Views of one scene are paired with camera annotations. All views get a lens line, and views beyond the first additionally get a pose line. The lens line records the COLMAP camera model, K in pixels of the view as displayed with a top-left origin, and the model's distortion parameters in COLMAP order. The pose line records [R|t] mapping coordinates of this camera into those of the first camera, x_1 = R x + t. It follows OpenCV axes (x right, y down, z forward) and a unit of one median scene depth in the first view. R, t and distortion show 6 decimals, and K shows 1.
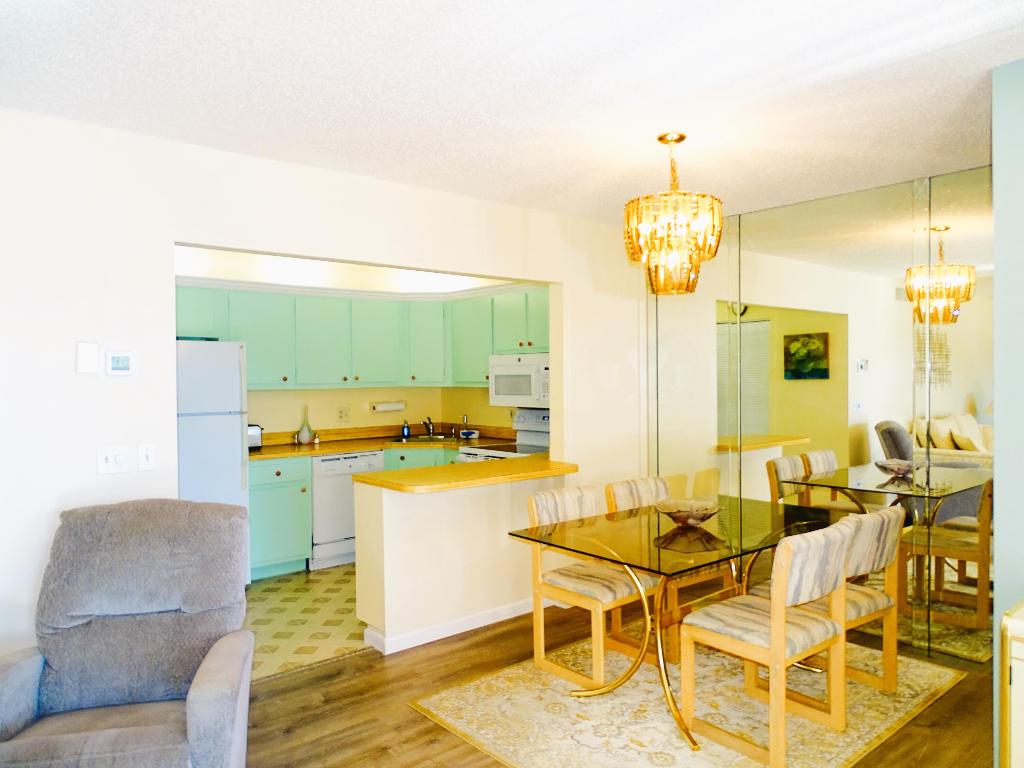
lens RADIAL K [[730.7, 0, 516.7], [0, 730.7, 382.3], [0, 0, 1]] dist [-0.001179, 0.009348]
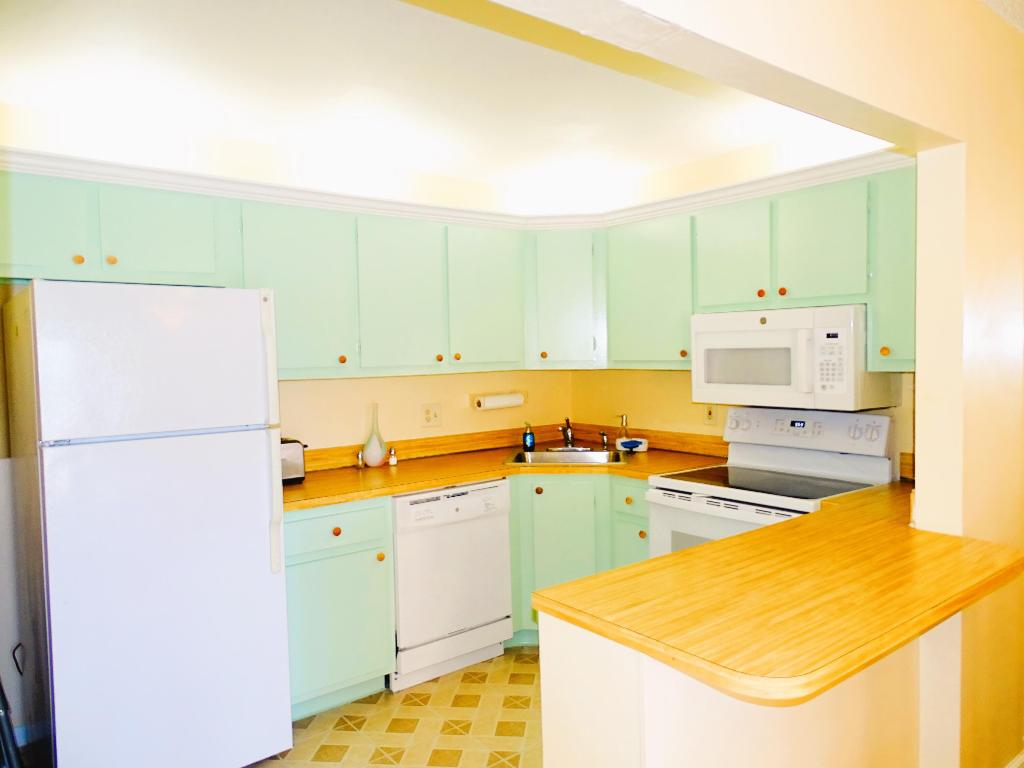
lens RADIAL K [[730.7, 0, 516.7], [0, 730.7, 377.5], [0, 0, 1]] dist [-0.001179, 0.009348]
pose [[0.999173, -0.008691, -0.039729, -0.218007], [0.009831, 0.999543, 0.028584, -0.007749], [0.039463, -0.028951, 0.998802, 0.595428]]
